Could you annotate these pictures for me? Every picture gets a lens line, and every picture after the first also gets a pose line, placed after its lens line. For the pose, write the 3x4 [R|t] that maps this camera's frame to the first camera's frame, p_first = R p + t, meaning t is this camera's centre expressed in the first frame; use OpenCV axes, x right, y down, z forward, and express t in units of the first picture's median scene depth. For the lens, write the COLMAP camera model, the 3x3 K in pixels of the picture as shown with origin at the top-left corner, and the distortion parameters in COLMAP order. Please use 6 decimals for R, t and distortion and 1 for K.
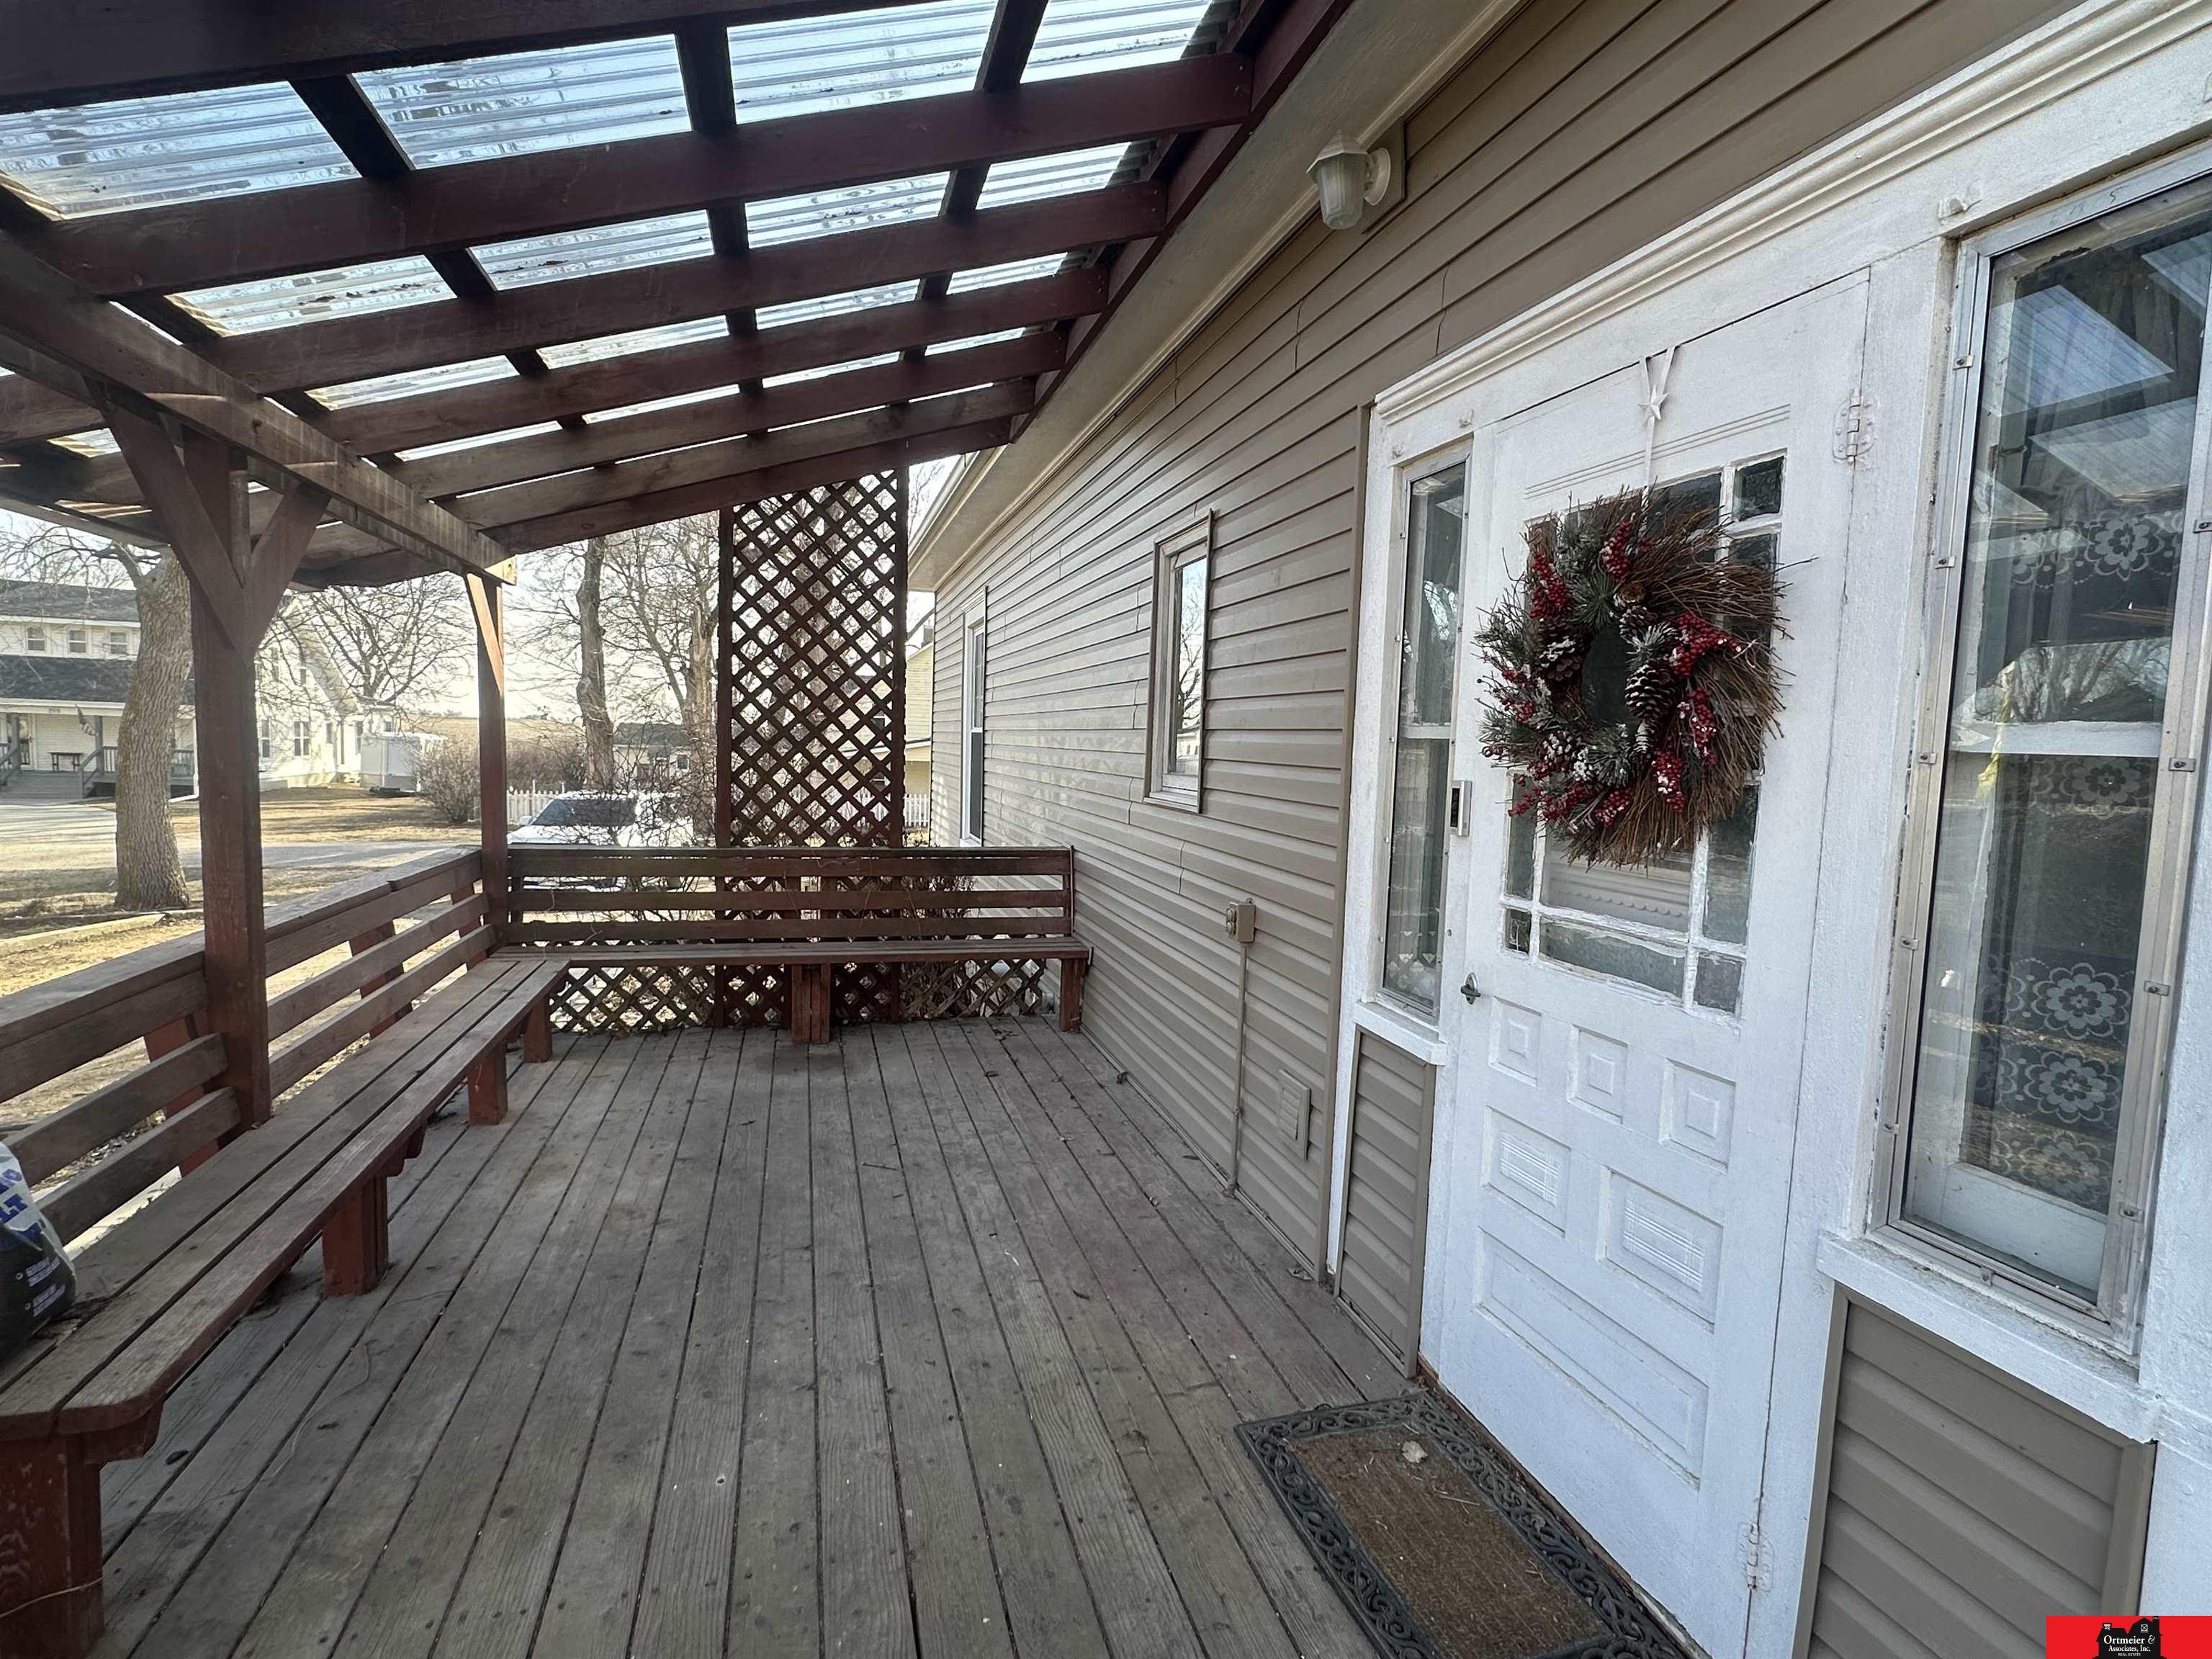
lens RADIAL K [[1098.9, 0, 1115.9], [0, 1098.9, 831.7], [0, 0, 1]] dist [-0.002866, -0.000448]
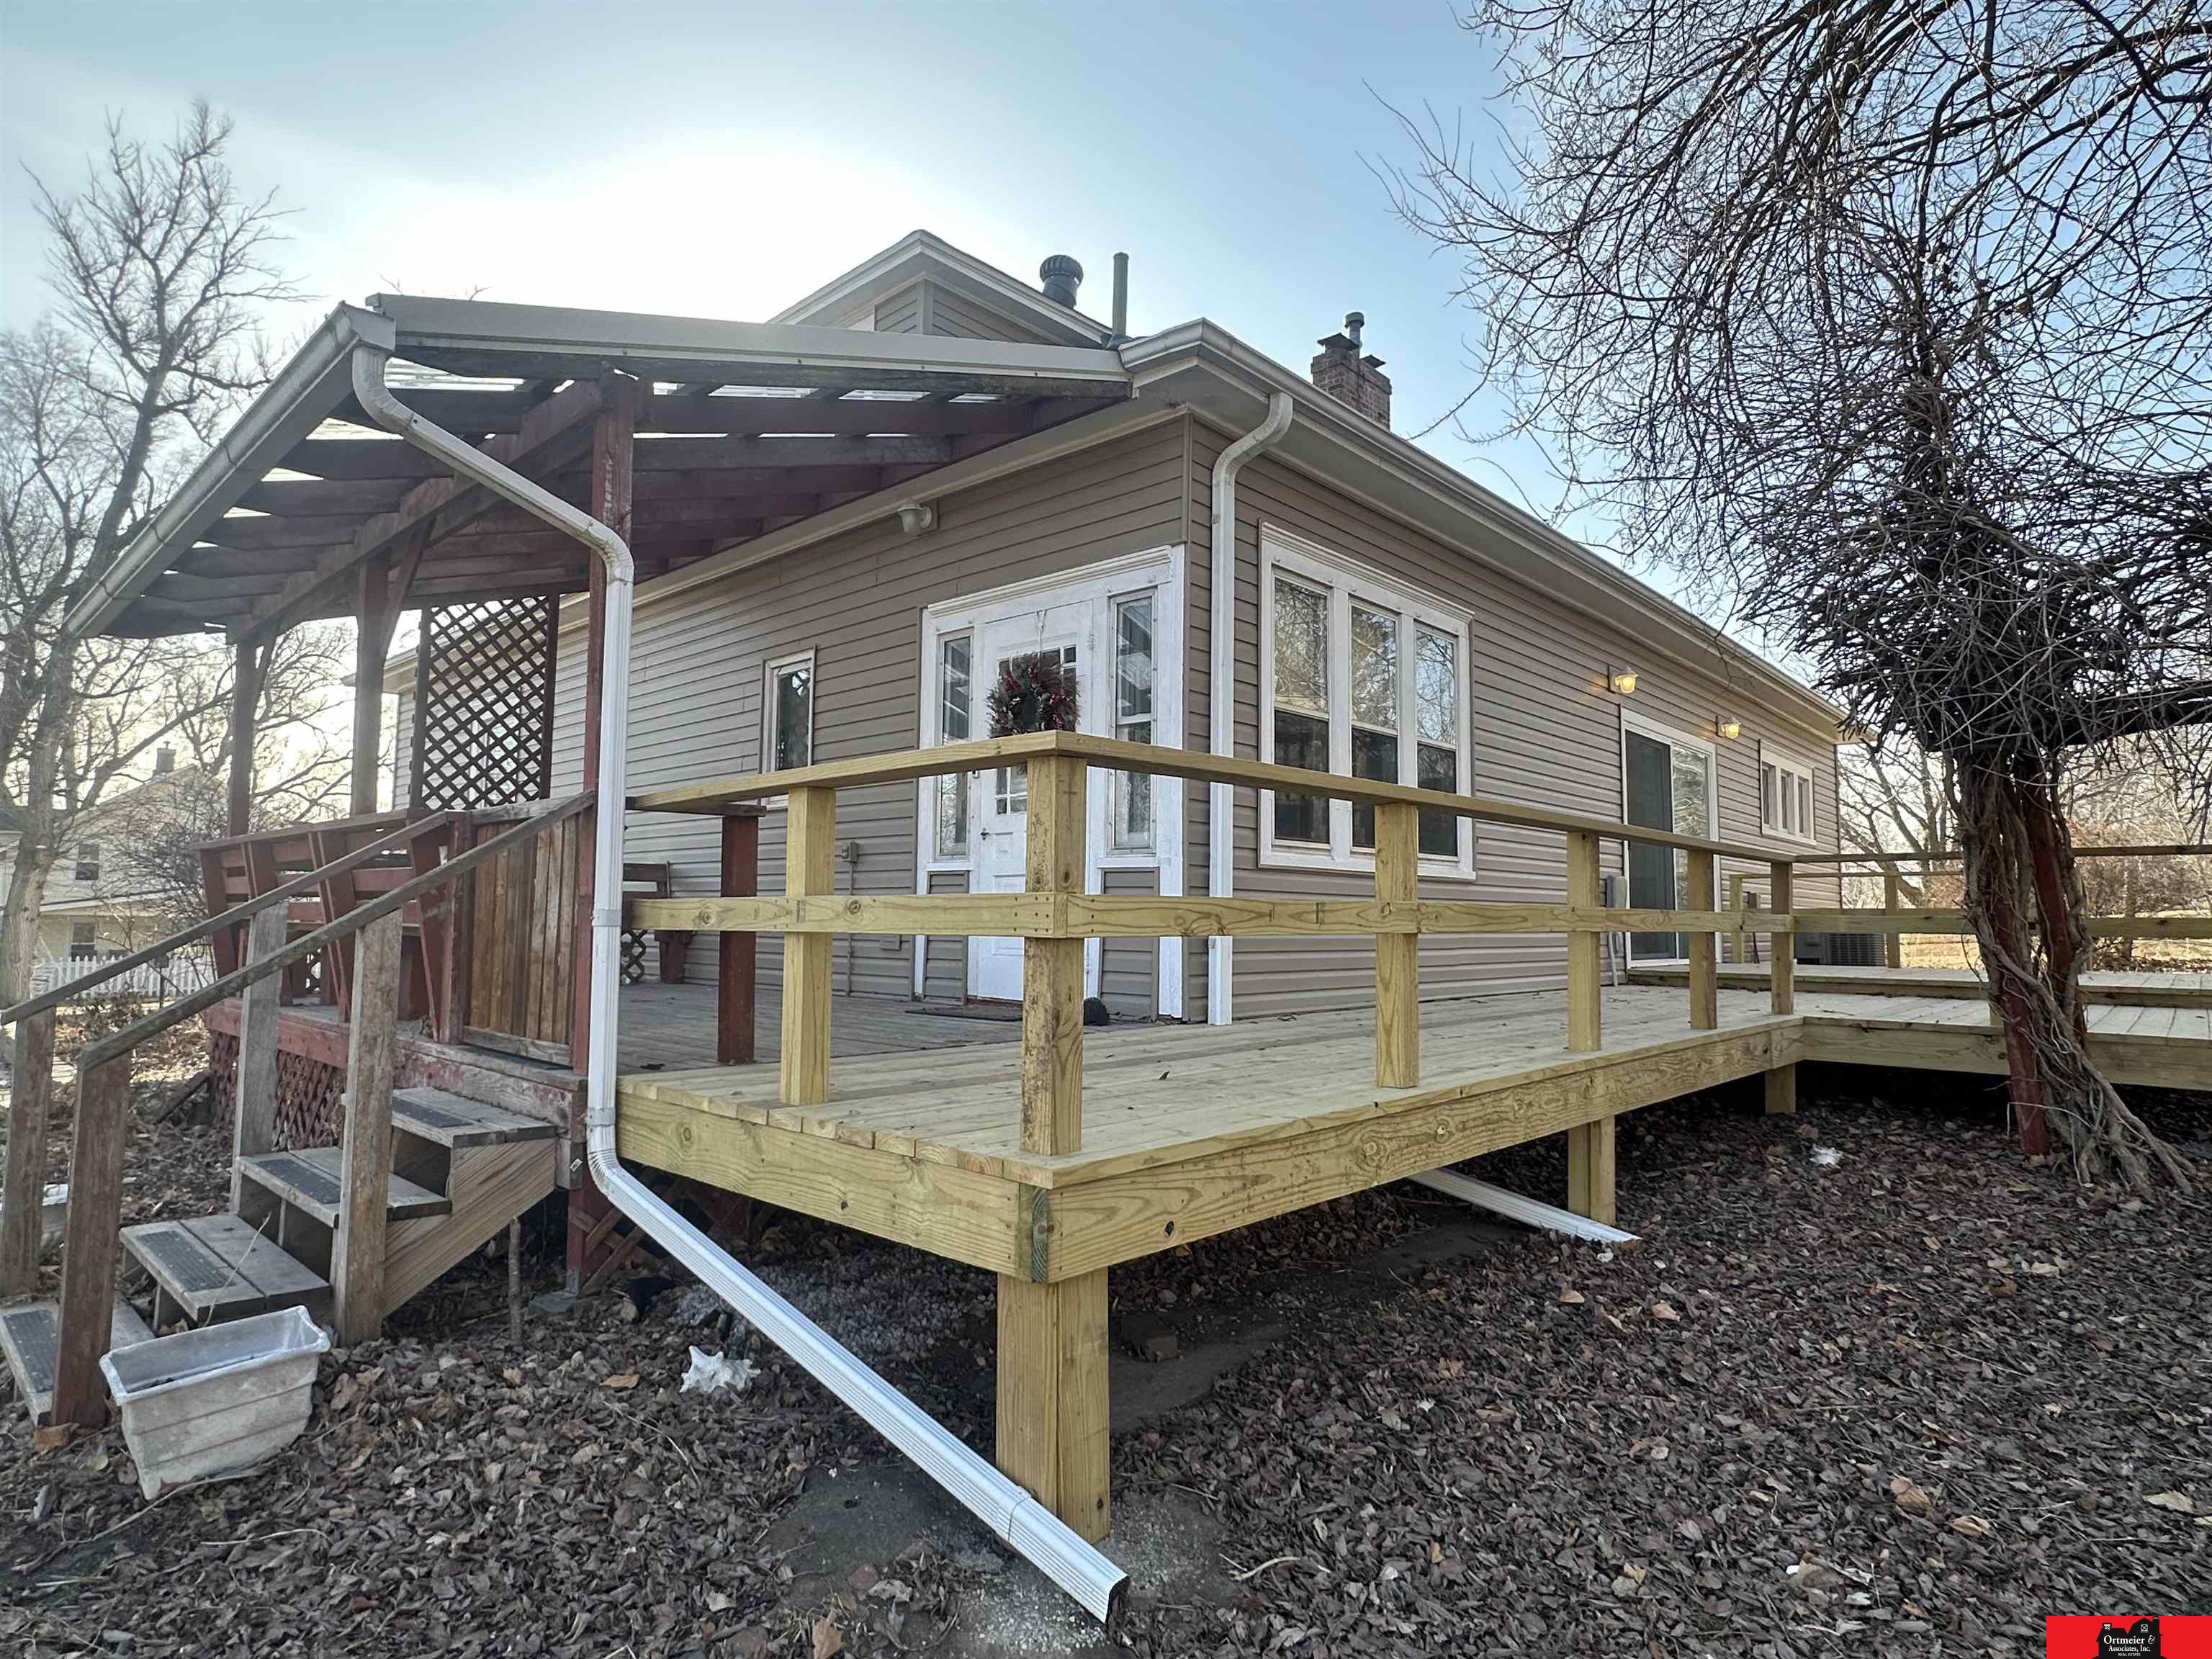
lens RADIAL K [[1208.0, 0, 1106.0], [0, 1208.0, 829.5], [0, 0, 1]] dist [-0.023085, 0.022447]
pose [[0.853219, 0.014541, 0.521349, -0.959209], [0.061495, 0.989834, -0.128249, 0.539382], [-0.517914, 0.141485, 0.843651, -1.624755]]
